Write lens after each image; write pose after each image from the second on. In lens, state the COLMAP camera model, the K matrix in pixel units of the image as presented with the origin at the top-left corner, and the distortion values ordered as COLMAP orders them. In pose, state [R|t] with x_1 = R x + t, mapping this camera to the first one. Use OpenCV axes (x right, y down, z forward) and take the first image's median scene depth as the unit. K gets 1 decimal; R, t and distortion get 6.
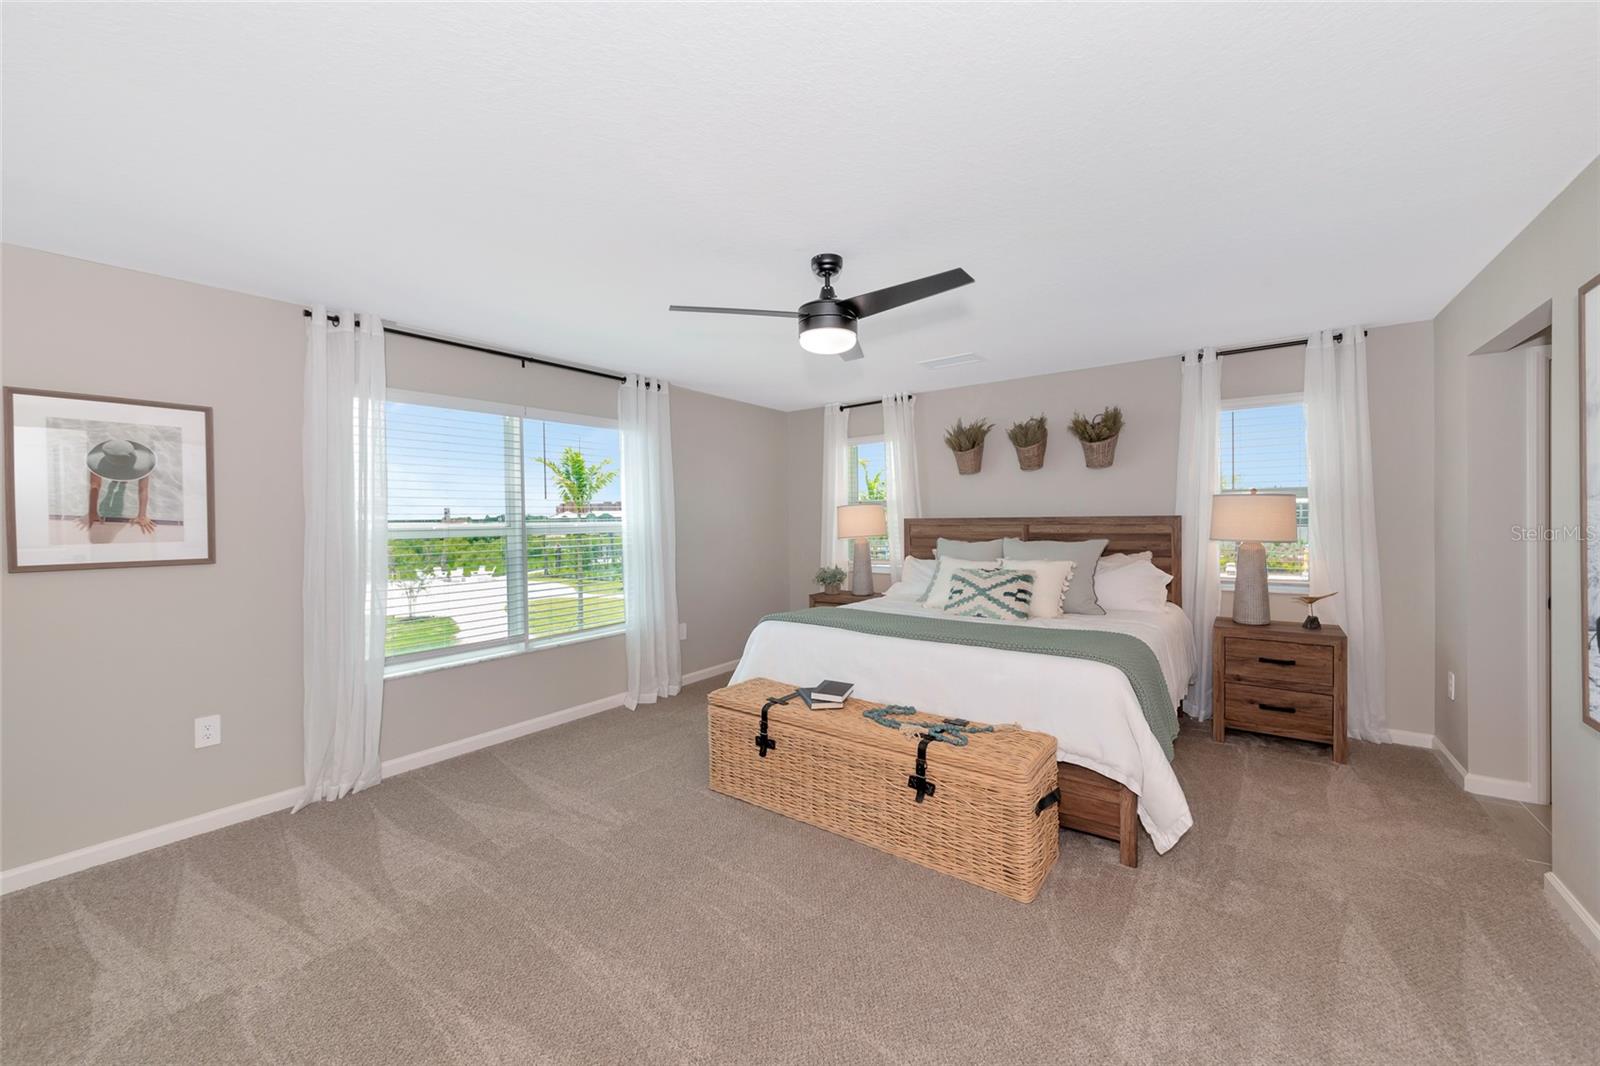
lens RADIAL K [[607.4, 0, 797.7], [0, 607.4, 524.9], [0, 0, 1]] dist [-0.001365, -0.000370]
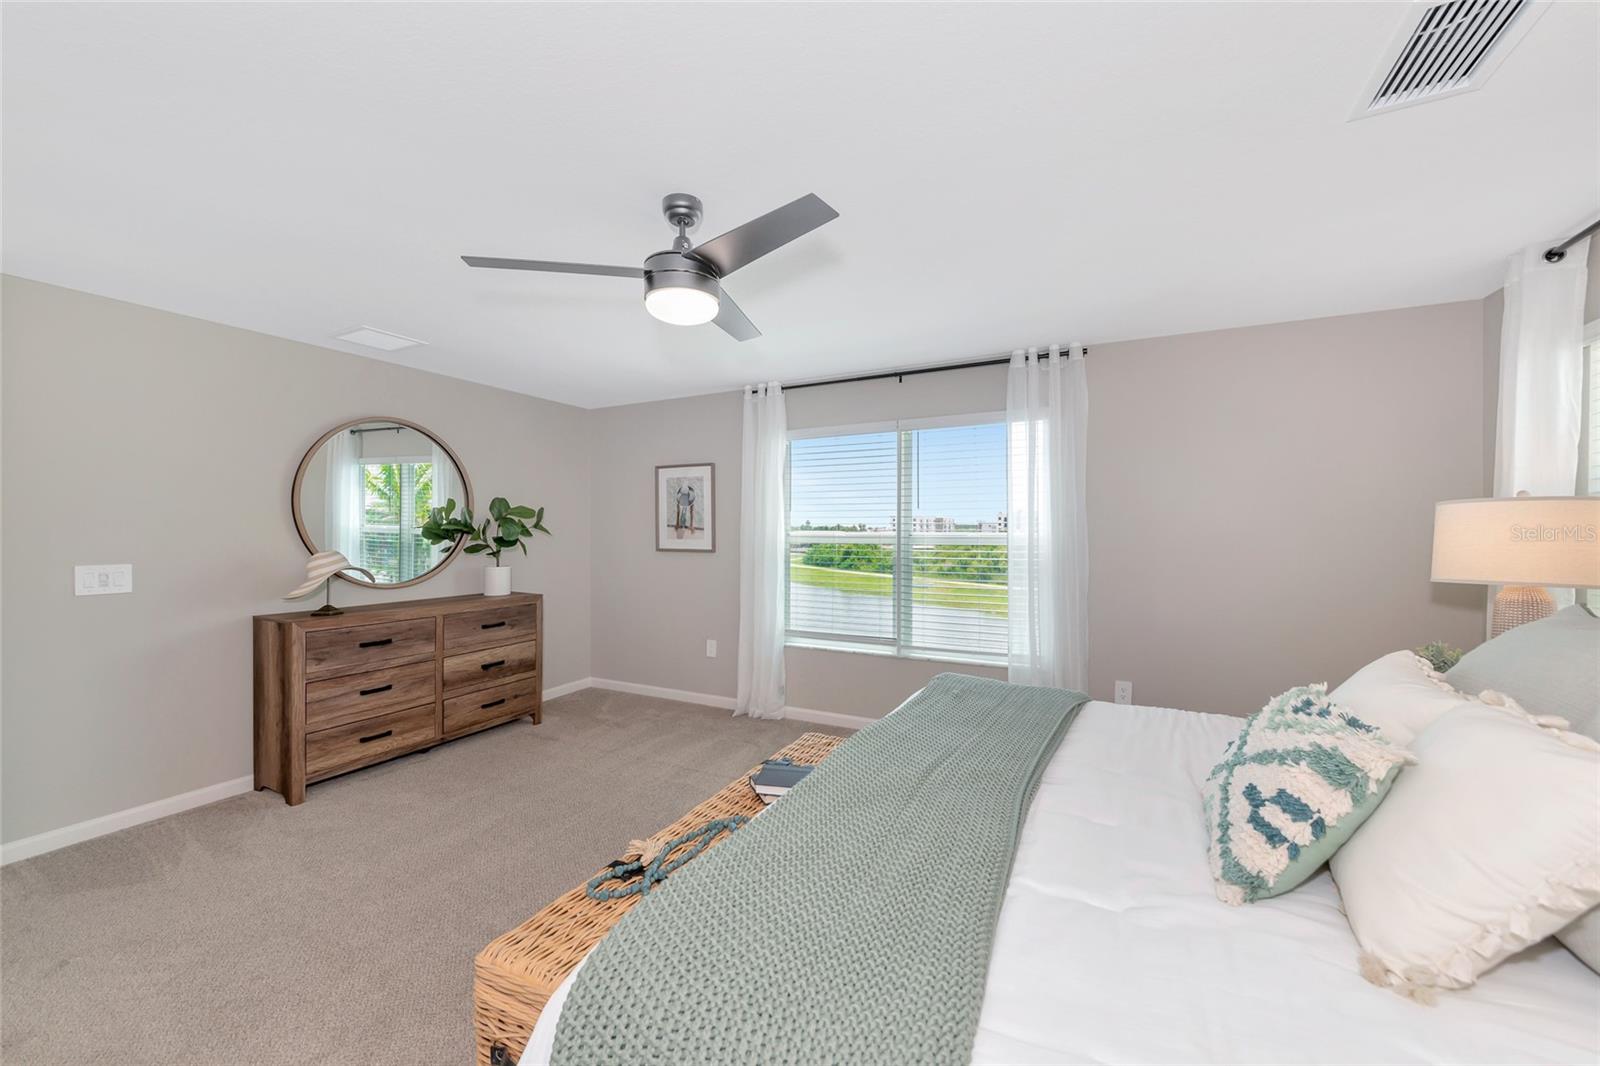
lens RADIAL K [[607.4, 0, 797.7], [0, 607.4, 524.9], [0, 0, 1]] dist [-0.001365, -0.000370]
pose [[0.166309, 0.000648, -0.986073, 0.604699], [-0.014202, 0.999898, -0.001738, -0.012194], [0.985971, 0.014293, 0.166301, 0.724430]]
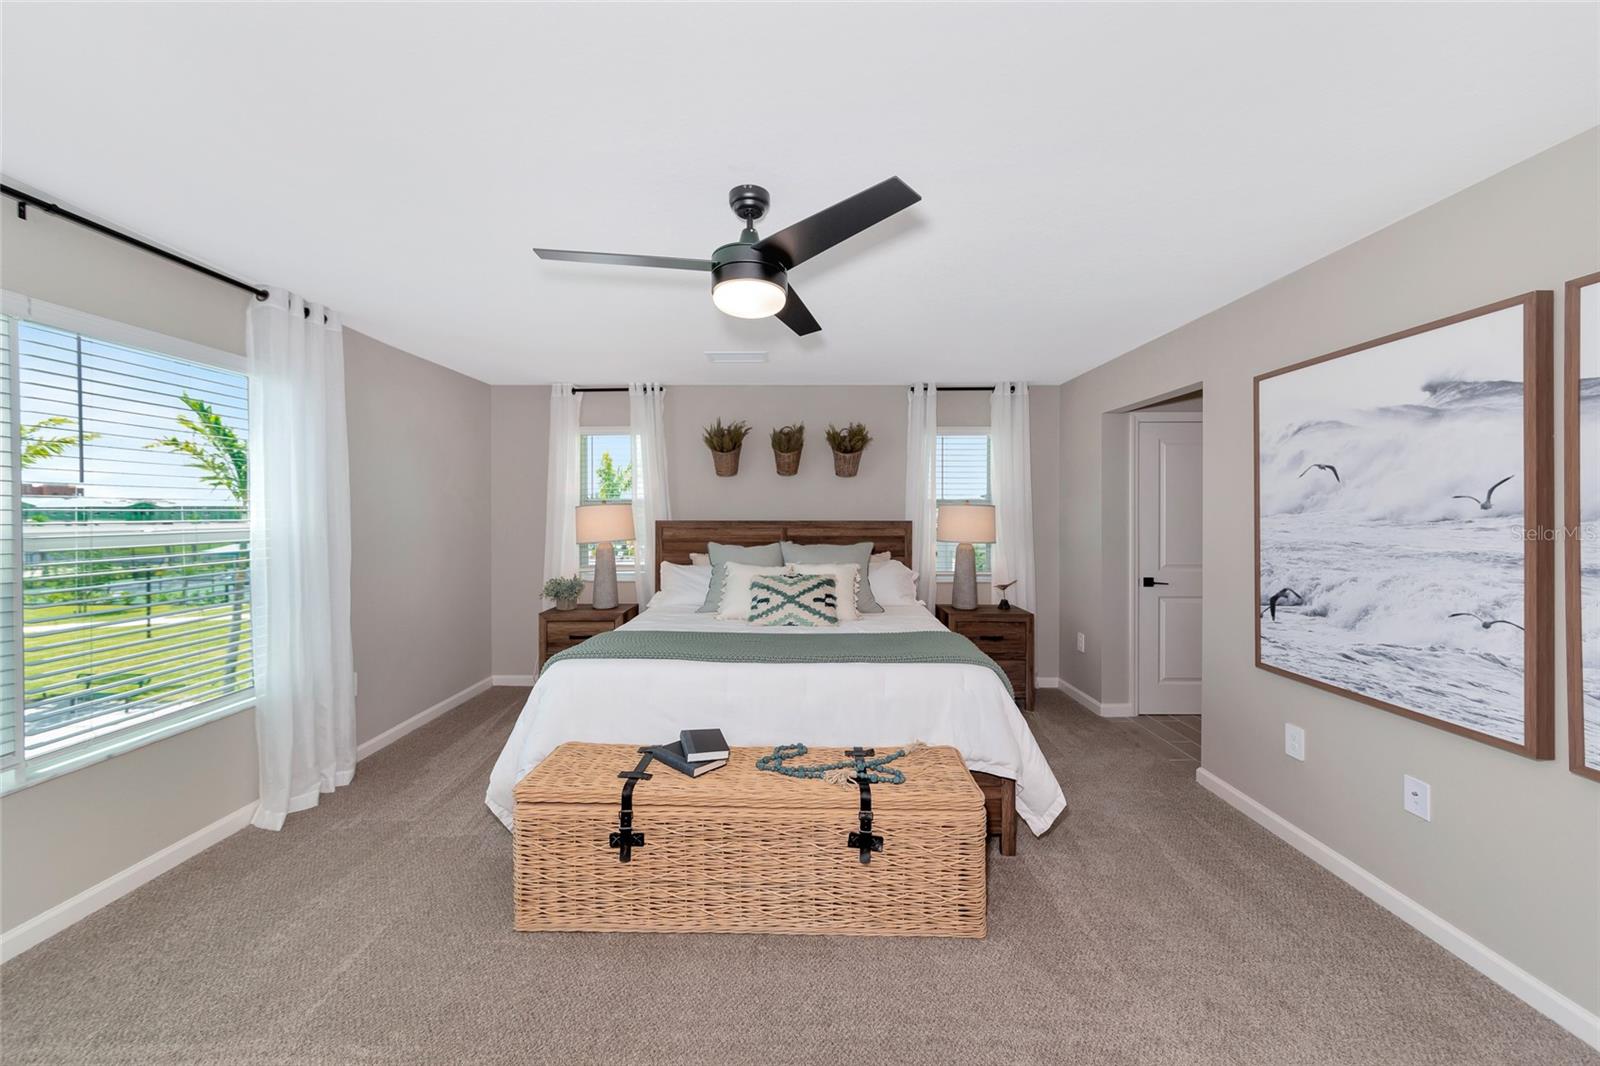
lens RADIAL K [[569.0, 0, 795.2], [0, 569.0, 515.3], [0, 0, 1]] dist [0.000517, 0.000235]
pose [[0.808789, 0.011695, 0.587983, -0.231678], [-0.005065, 0.999904, -0.012922, -0.012092], [-0.588077, 0.007473, 0.808770, 0.269680]]
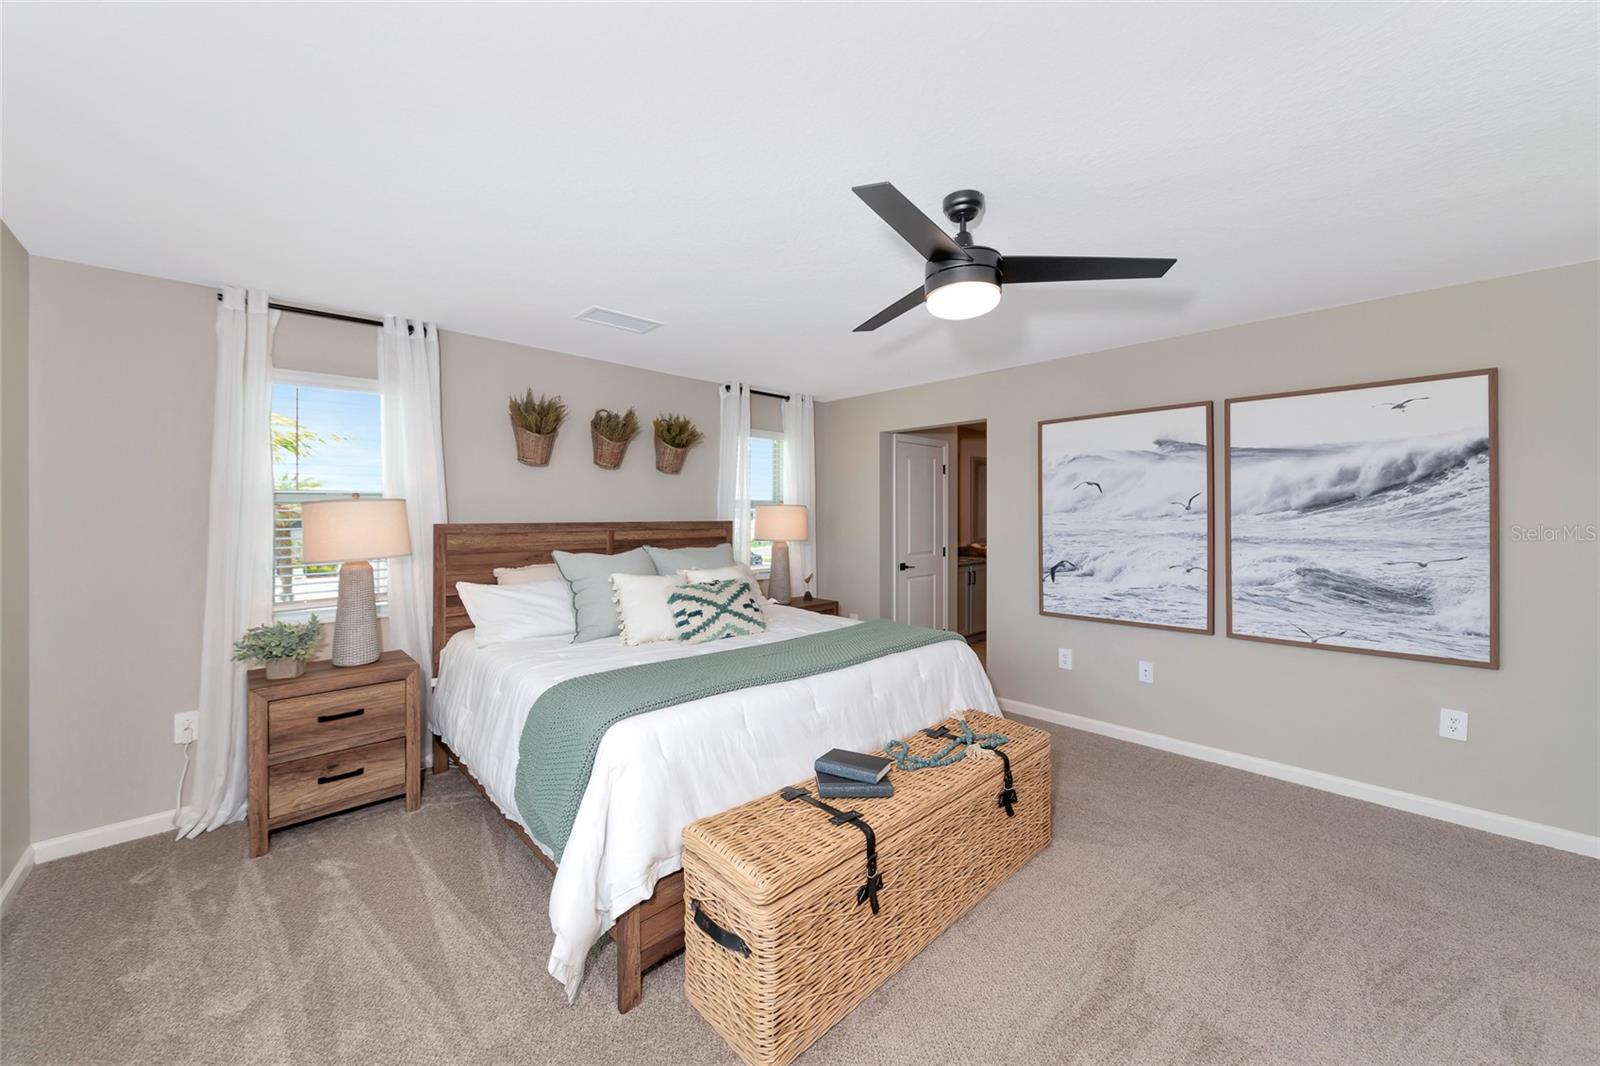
lens RADIAL K [[593.6, 0, 796.7], [0, 593.6, 513.6], [0, 0, 1]] dist [0.000549, 0.000002]
pose [[0.179110, 0.014994, 0.983715, -0.529940], [0.009950, 0.999805, -0.017051, -0.010160], [-0.983779, 0.012842, 0.178926, 0.764672]]
